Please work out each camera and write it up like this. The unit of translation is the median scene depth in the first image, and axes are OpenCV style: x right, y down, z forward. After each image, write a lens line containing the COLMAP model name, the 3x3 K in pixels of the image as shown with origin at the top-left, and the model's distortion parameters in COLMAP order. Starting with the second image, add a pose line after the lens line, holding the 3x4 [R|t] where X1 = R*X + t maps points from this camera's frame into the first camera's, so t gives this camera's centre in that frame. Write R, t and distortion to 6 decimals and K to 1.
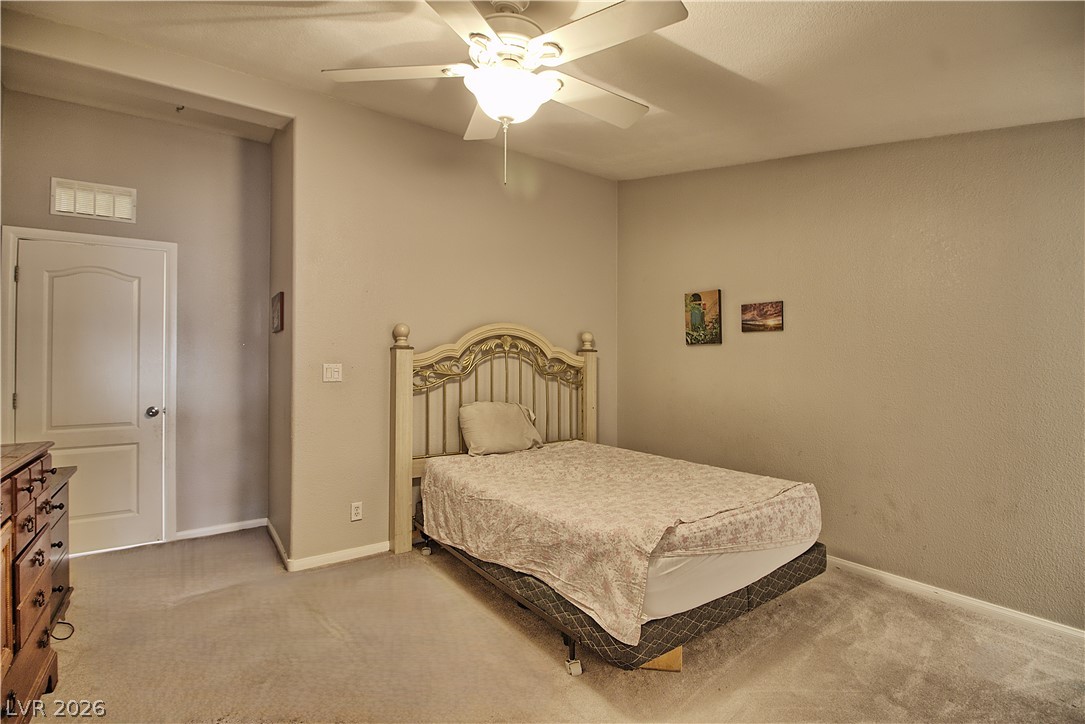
lens RADIAL K [[507.0, 0, 546.0], [0, 507.0, 359.5], [0, 0, 1]] dist [-0.000506, -0.000152]
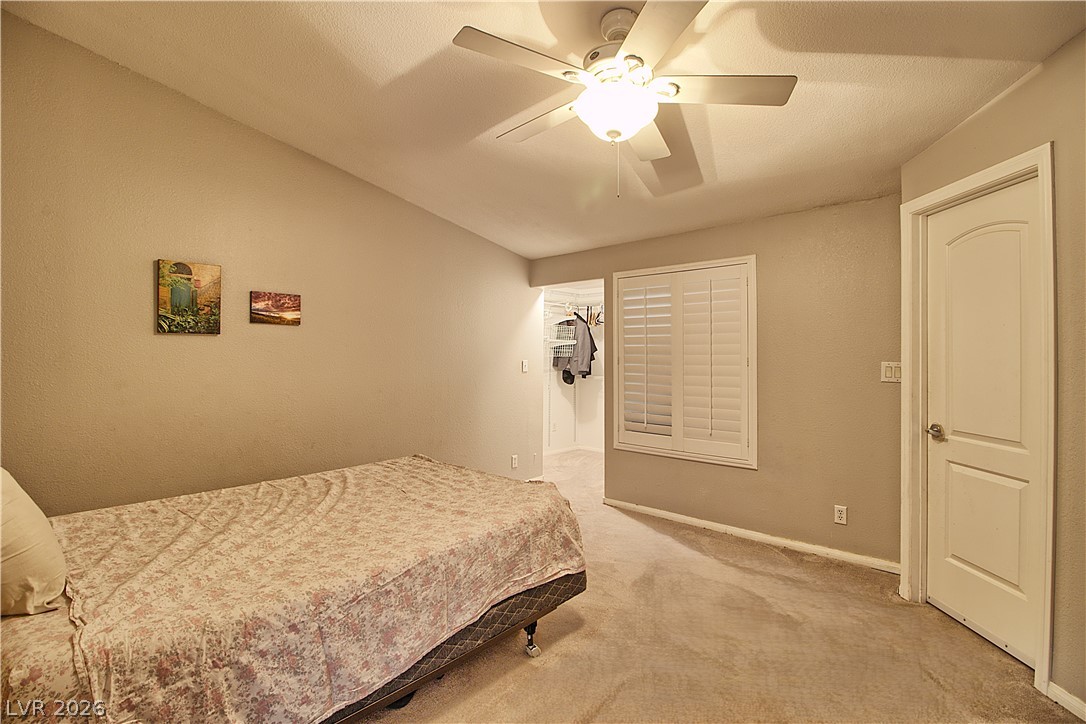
lens RADIAL K [[507.4, 0, 546.6], [0, 507.4, 359.5], [0, 0, 1]] dist [-0.000506, -0.000152]
pose [[-0.211760, -0.007856, 0.977290, -0.583946], [-0.005281, 0.999962, 0.006894, -0.000251], [-0.977307, -0.003701, -0.211794, 0.719888]]
